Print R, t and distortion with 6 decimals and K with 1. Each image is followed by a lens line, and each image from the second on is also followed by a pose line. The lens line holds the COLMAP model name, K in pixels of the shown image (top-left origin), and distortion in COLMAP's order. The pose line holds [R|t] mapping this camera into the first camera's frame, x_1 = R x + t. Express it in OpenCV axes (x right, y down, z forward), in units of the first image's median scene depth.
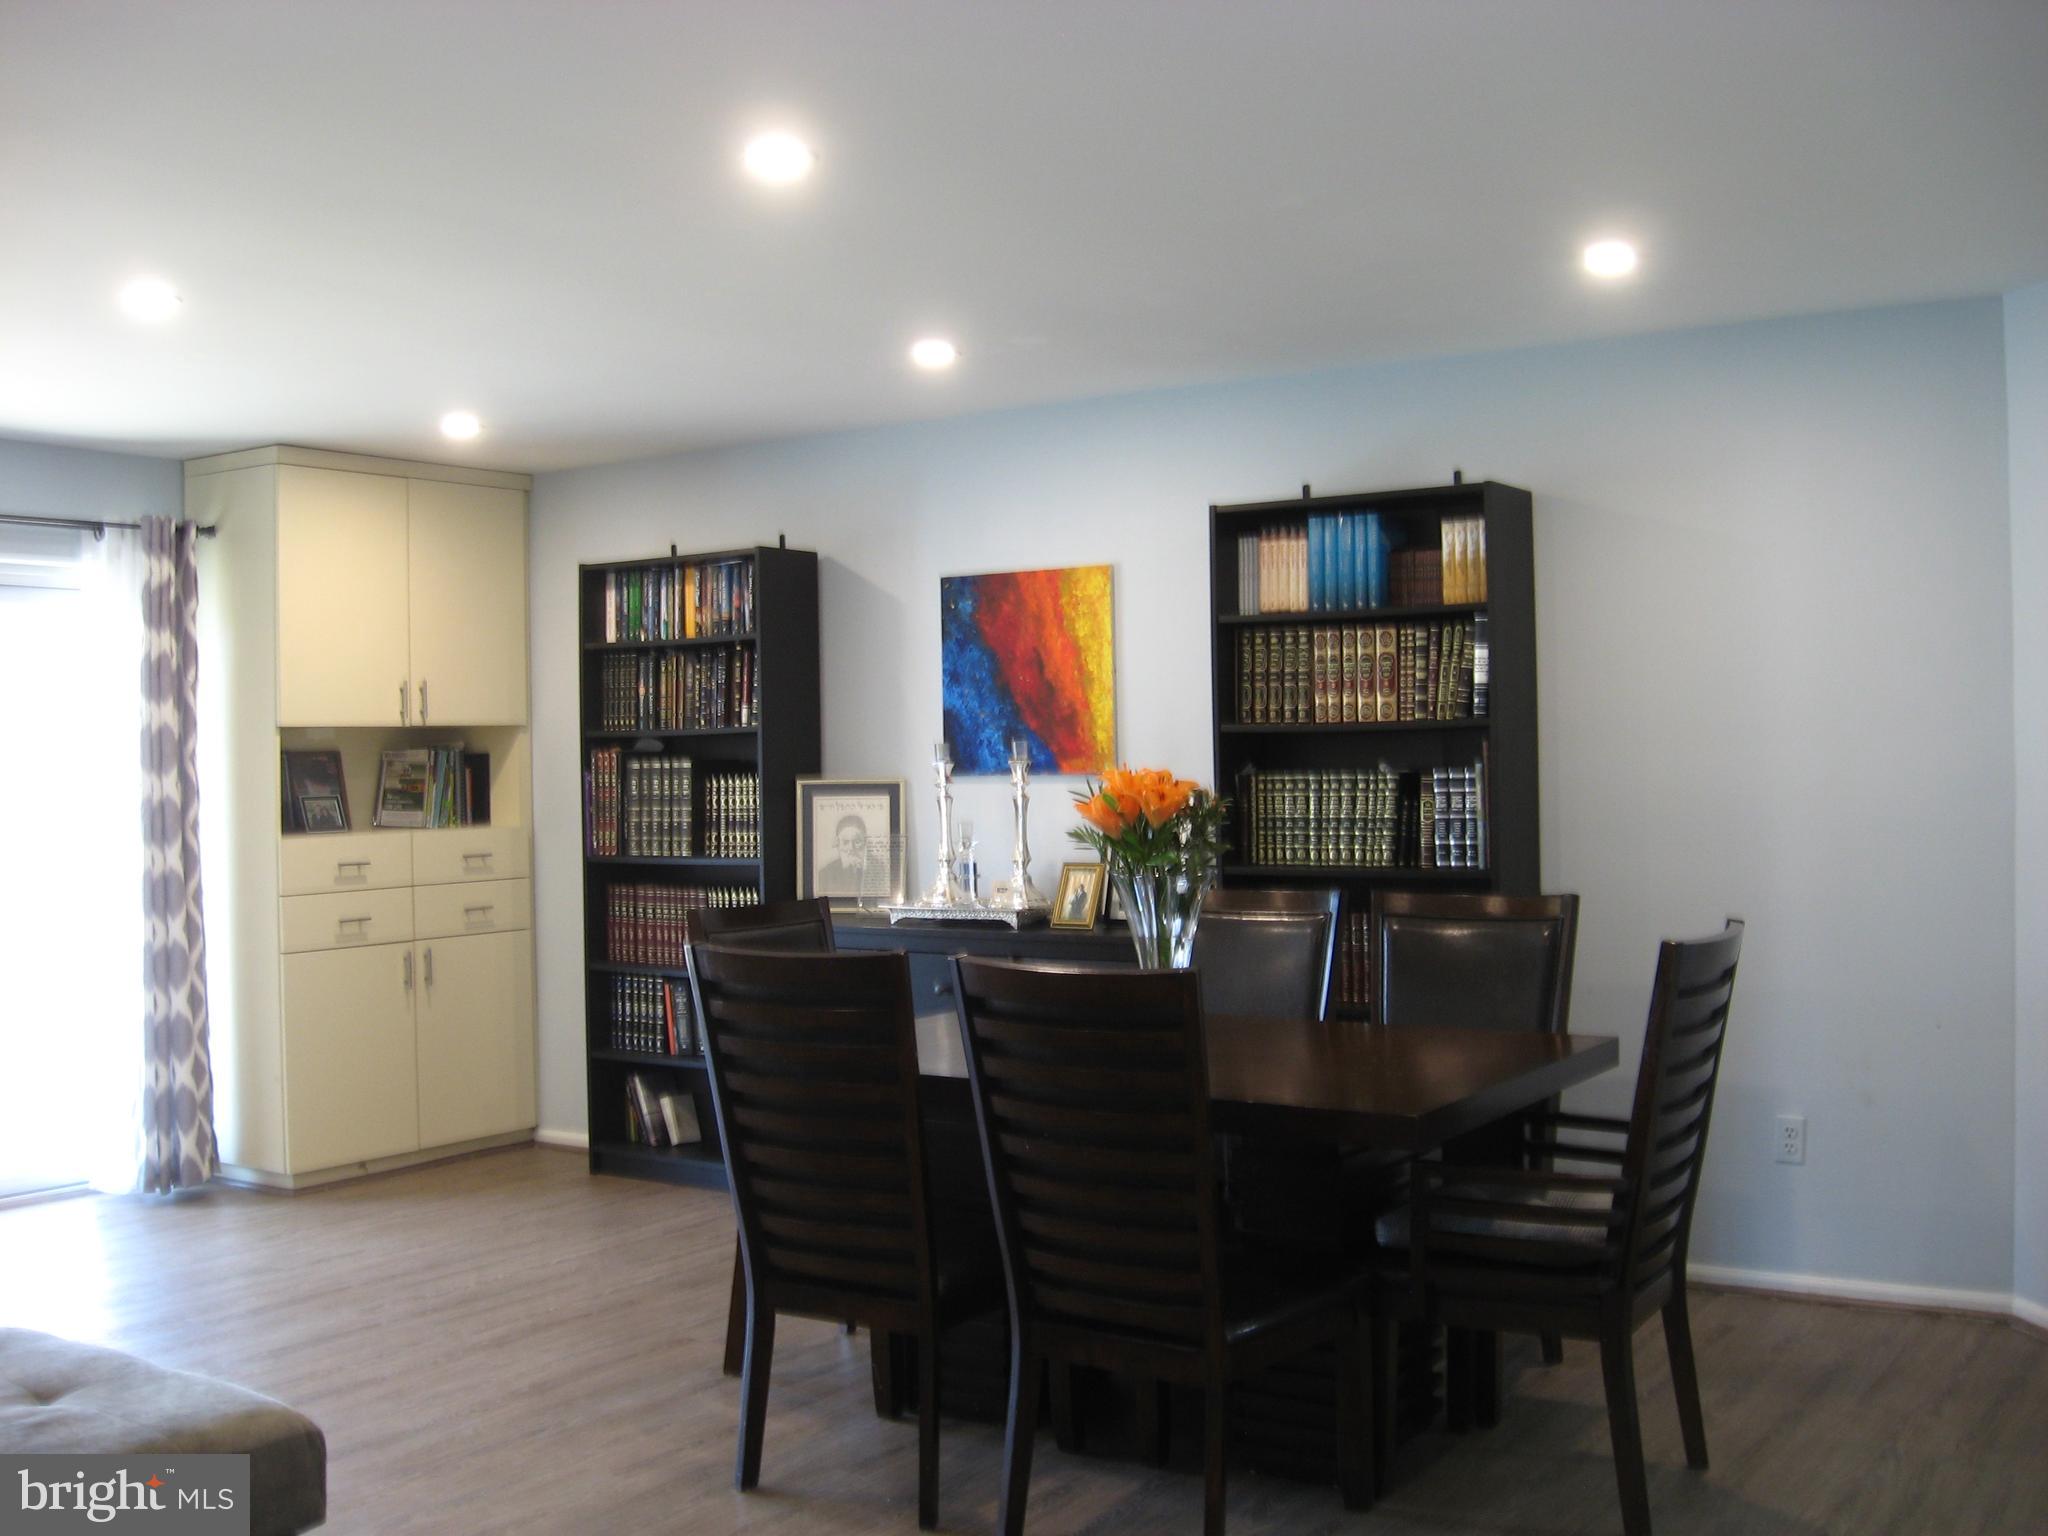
lens RADIAL K [[2127.4, 0, 1018.9], [0, 2127.4, 769.2], [0, 0, 1]] dist [-0.119435, 0.000000]
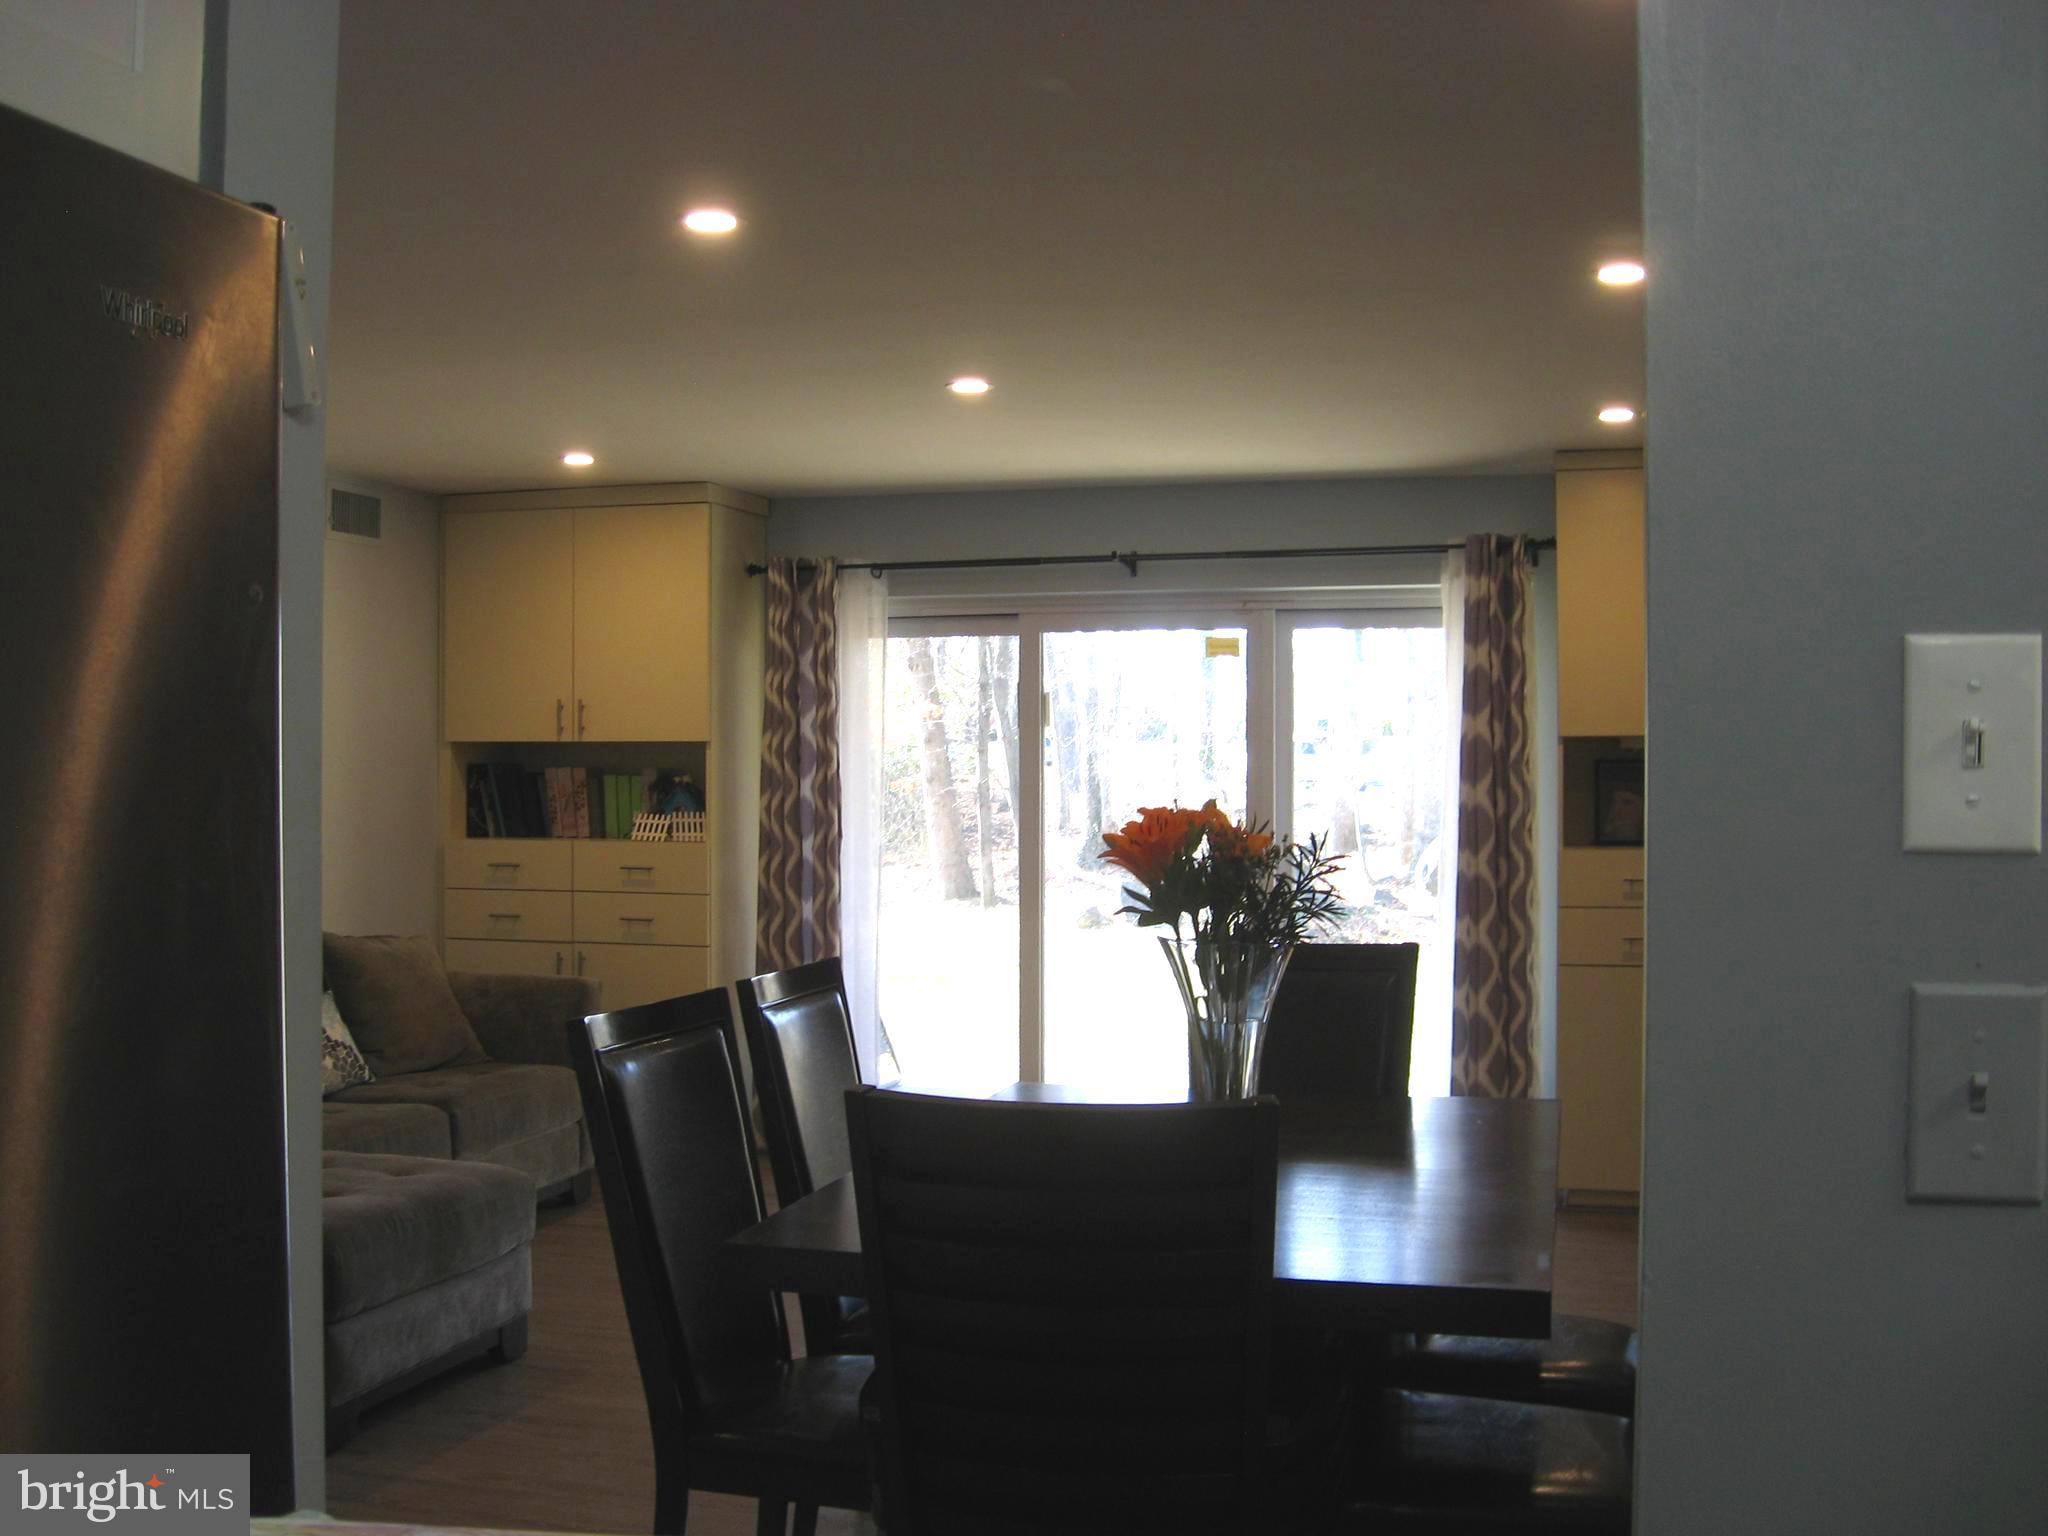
lens RADIAL K [[2127.4, 0, 1026.4], [0, 2127.4, 762.5], [0, 0, 1]] dist [-0.119435, 0.000000]
pose [[0.362613, 0.005179, -0.931925, 0.494589], [-0.003770, 0.999985, 0.004090, -0.011163], [0.931932, 0.002030, 0.362627, 0.410721]]
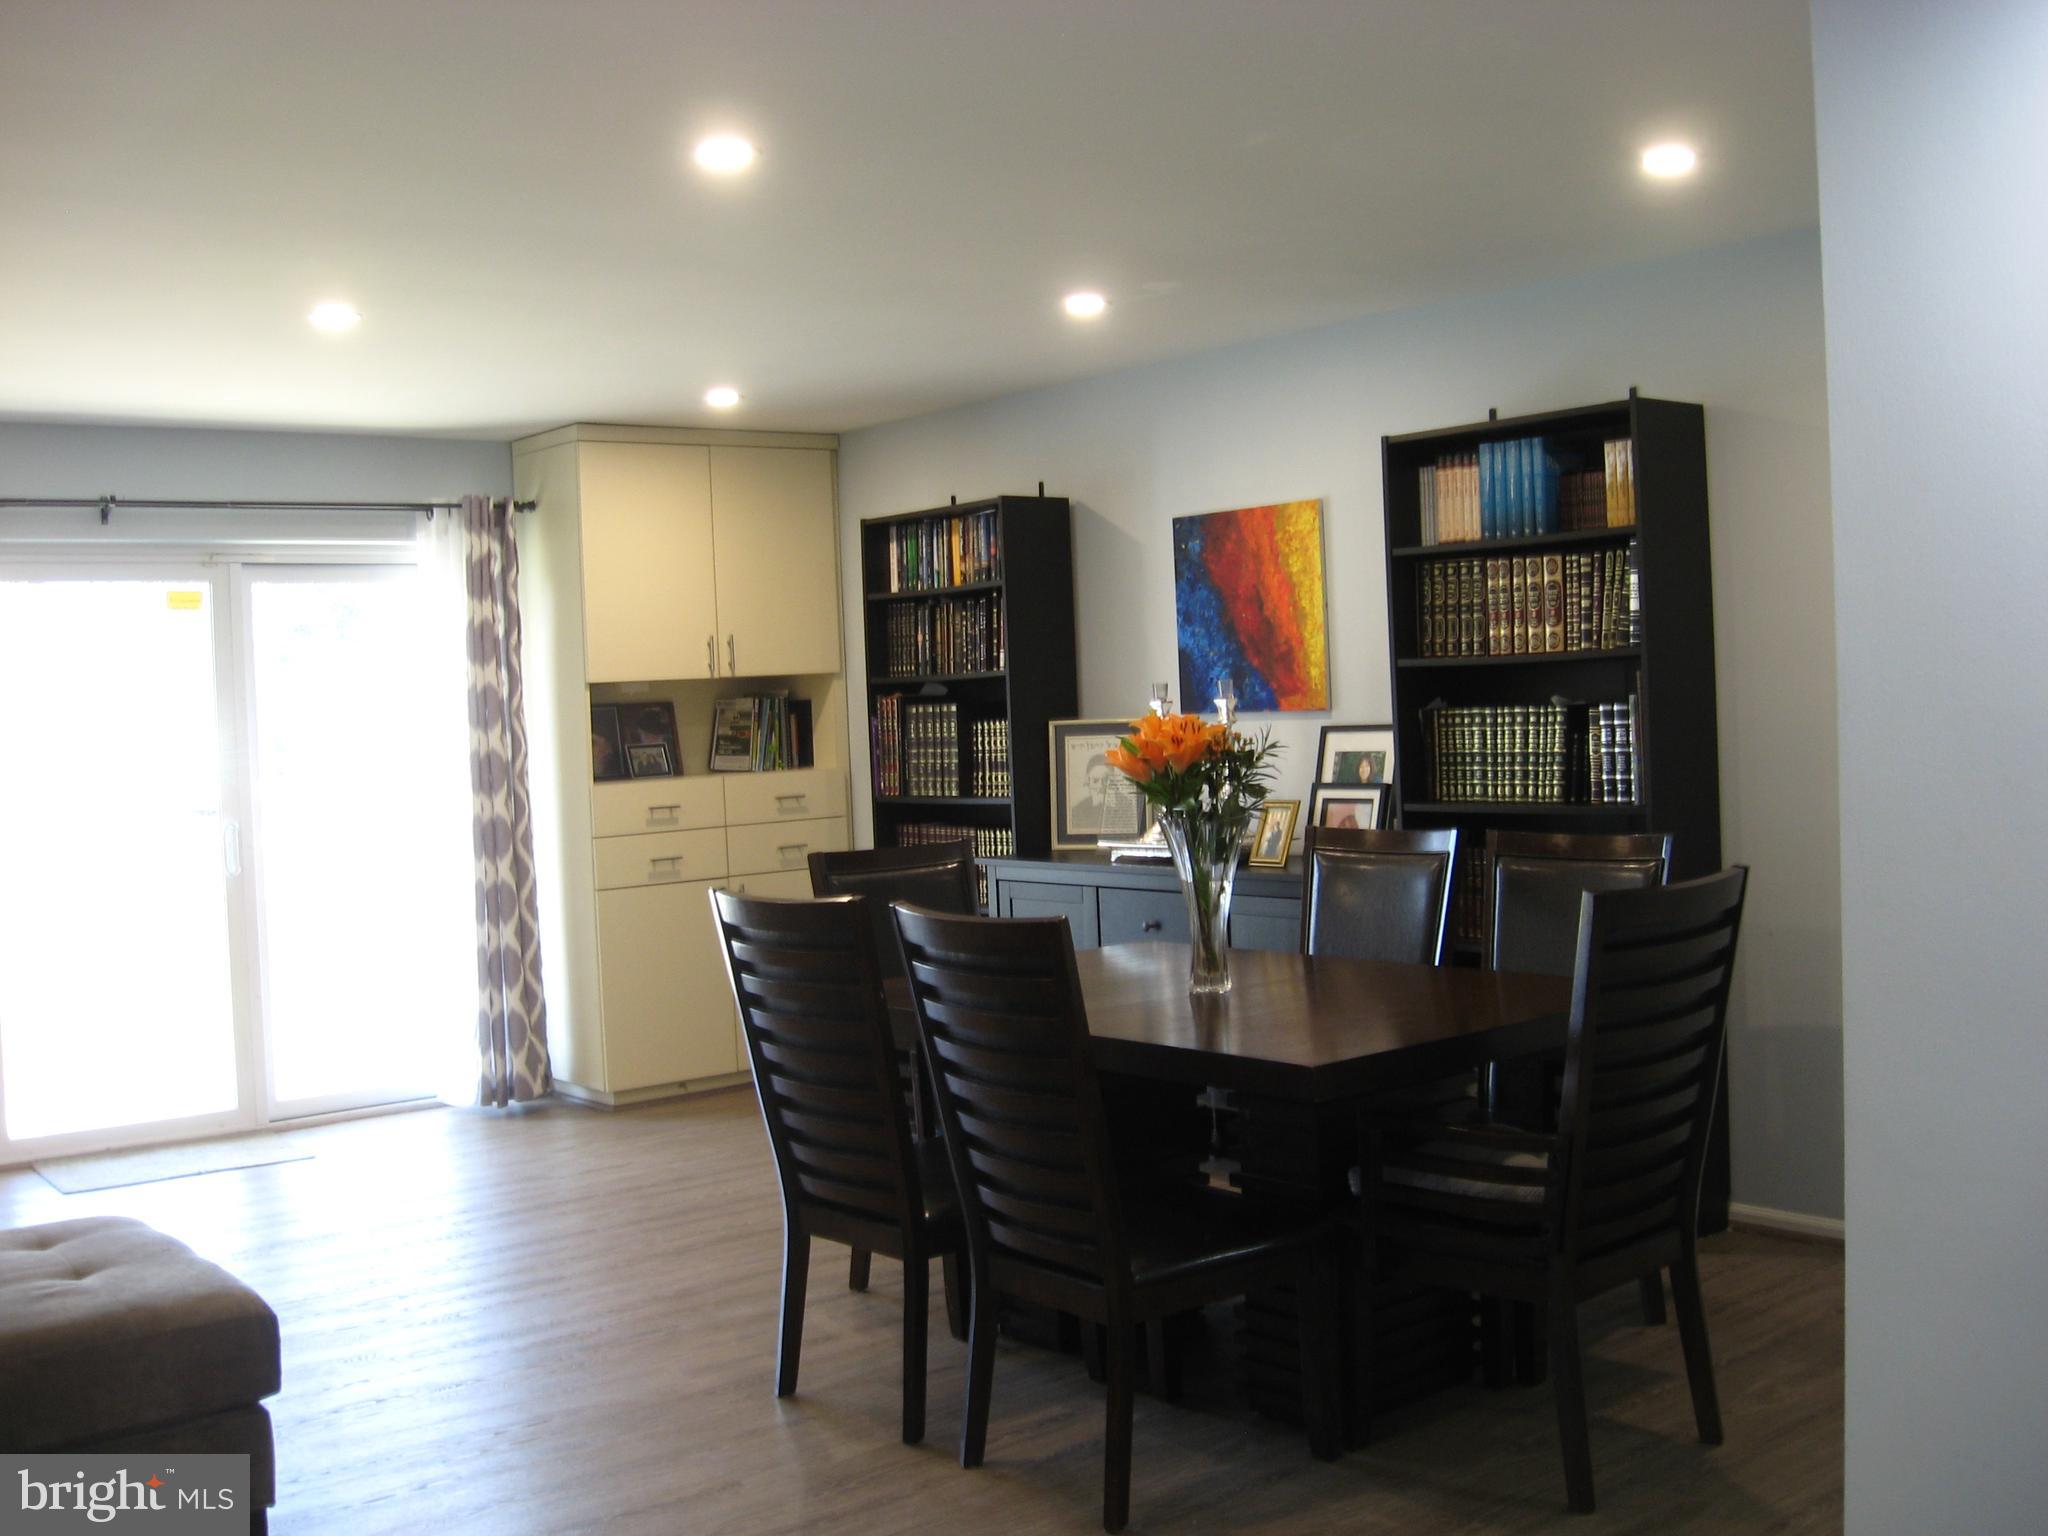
lens RADIAL K [[2127.4, 0, 1008.8], [0, 2127.4, 766.9], [0, 0, 1]] dist [-0.119435, 0.000000]
pose [[0.956923, -0.015819, -0.289911, 0.179464], [0.026194, 0.999146, 0.031943, -0.006378], [0.289158, -0.038161, 0.956520, 0.007066]]
